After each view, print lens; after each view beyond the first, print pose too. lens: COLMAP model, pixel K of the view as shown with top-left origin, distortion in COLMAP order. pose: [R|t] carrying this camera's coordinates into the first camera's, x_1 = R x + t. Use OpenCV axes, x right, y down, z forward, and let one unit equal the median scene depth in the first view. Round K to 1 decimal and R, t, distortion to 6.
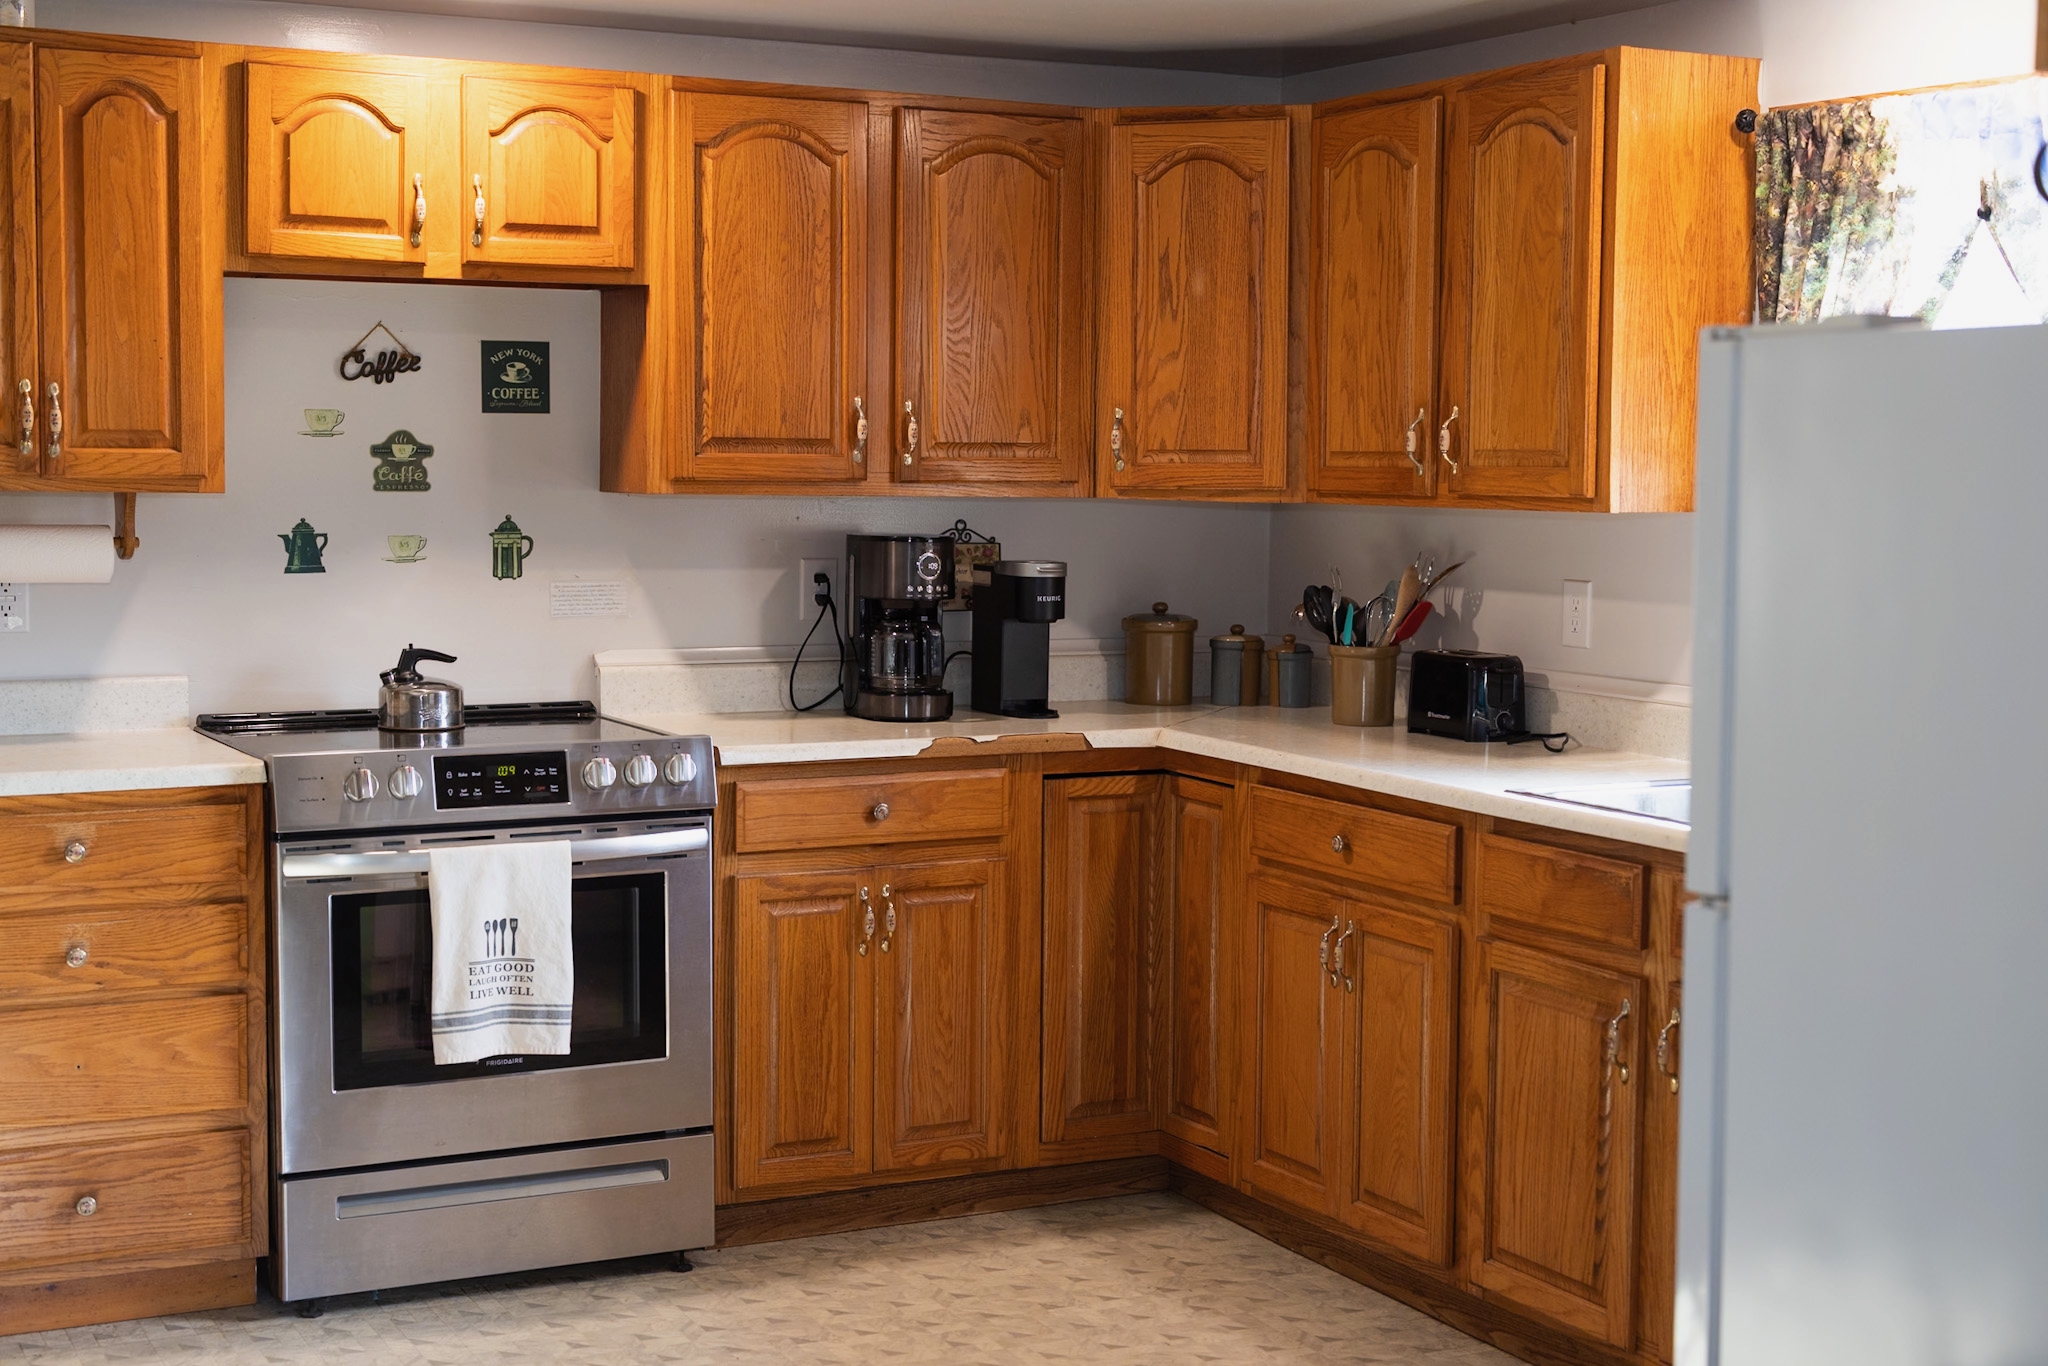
lens RADIAL K [[2894.1, 0, 1024.9], [0, 2894.1, 682.3], [0, 0, 1]] dist [0.025409, 0.000000]
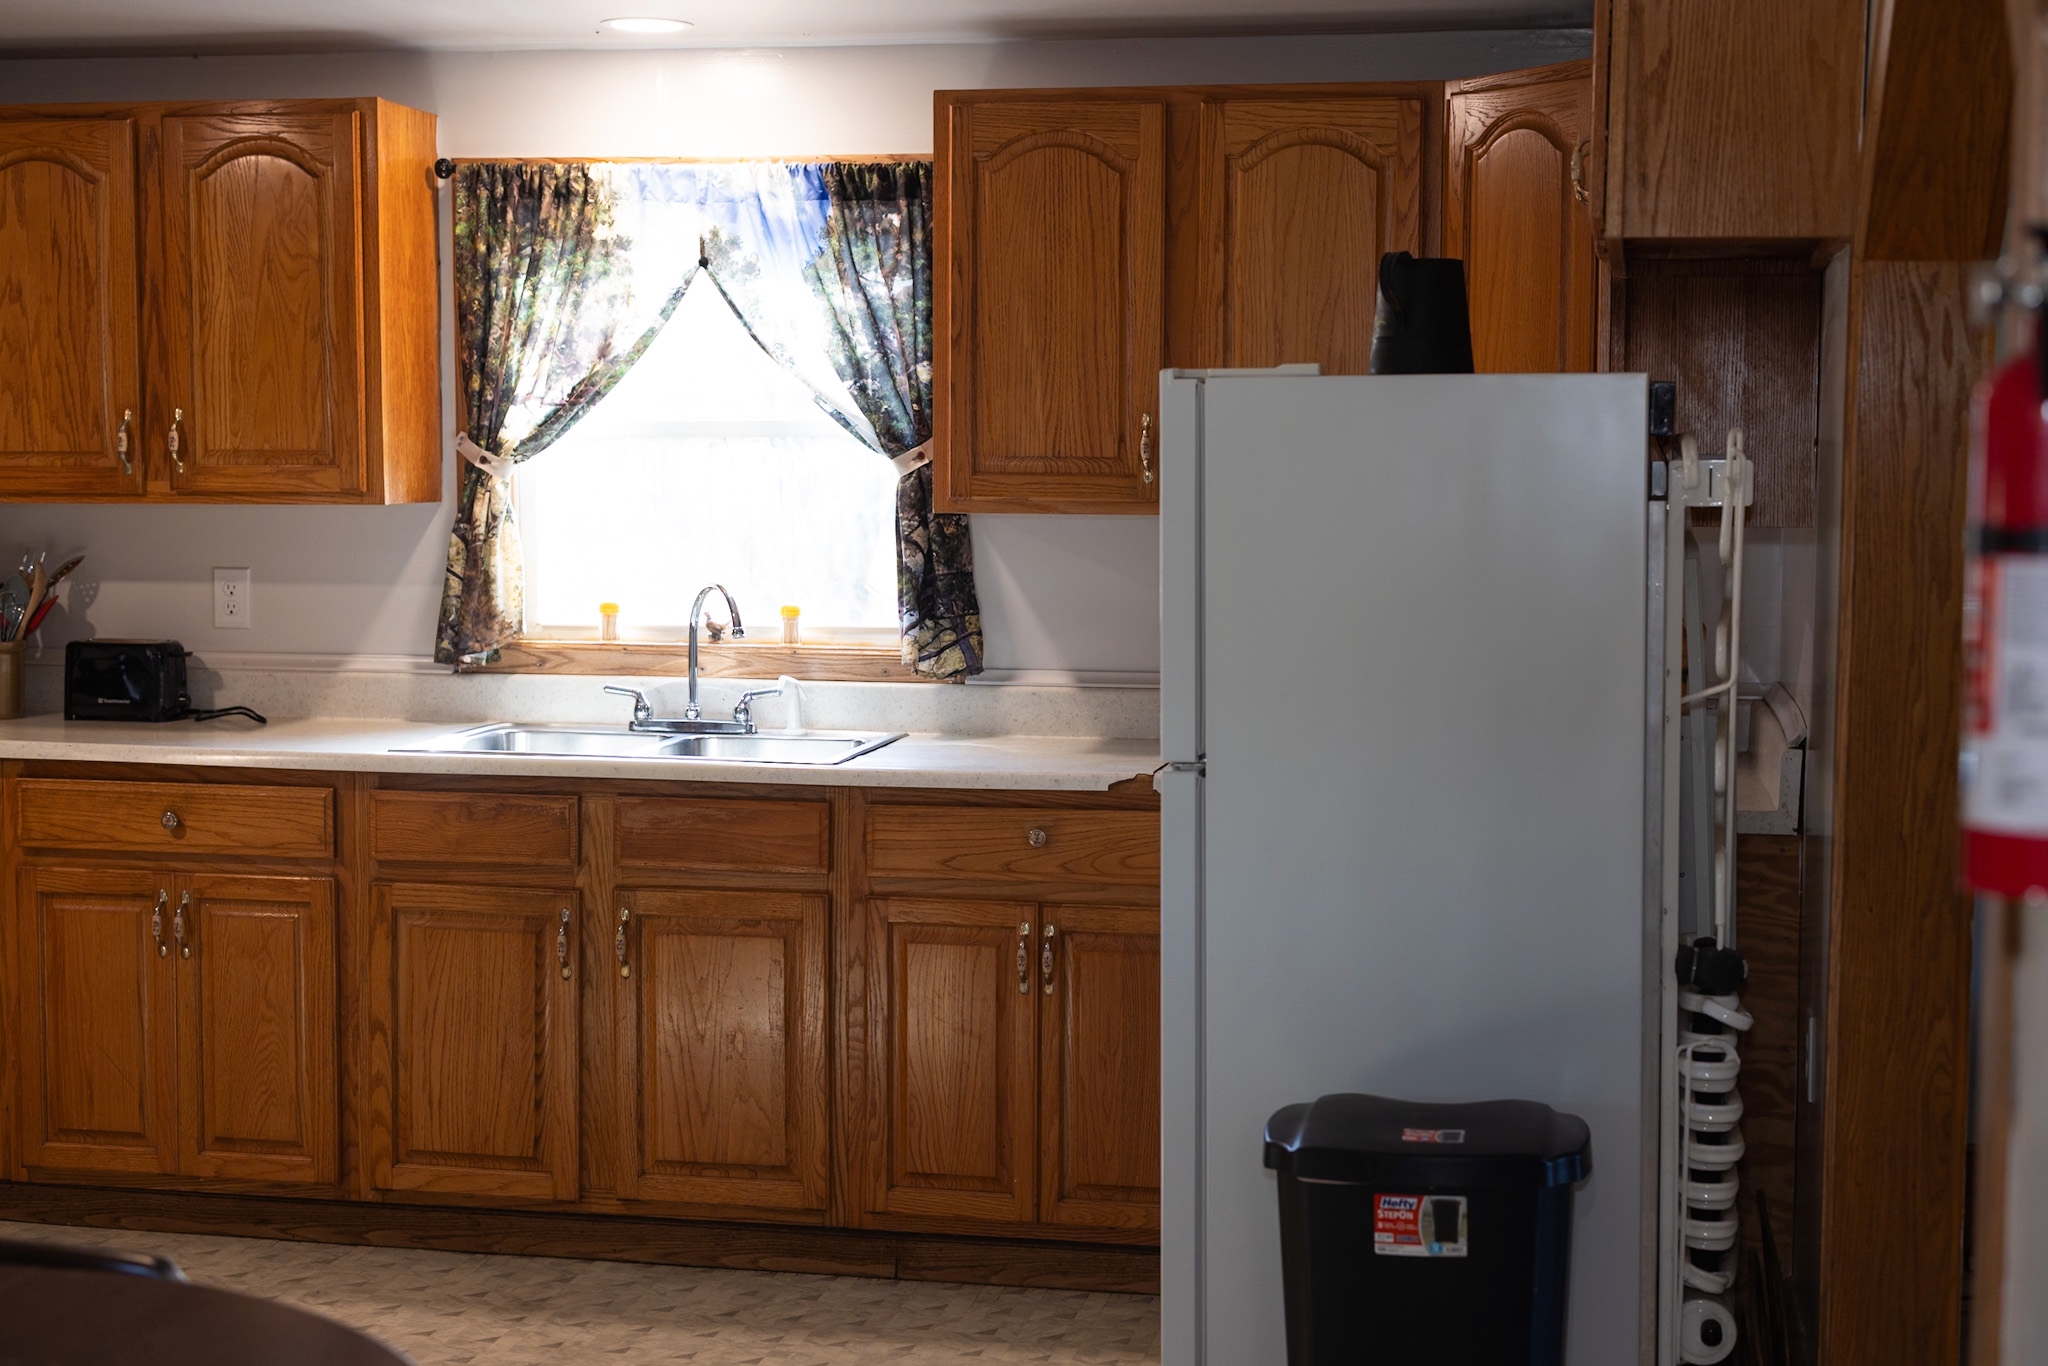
lens RADIAL K [[2894.1, 0, 1025.6], [0, 2894.1, 683.3], [0, 0, 1]] dist [0.025409, 0.000000]
pose [[0.635113, -0.070841, 0.769164, -0.521845], [0.065716, 0.997131, 0.037575, -0.014504], [-0.769619, 0.026682, 0.637946, 0.076933]]
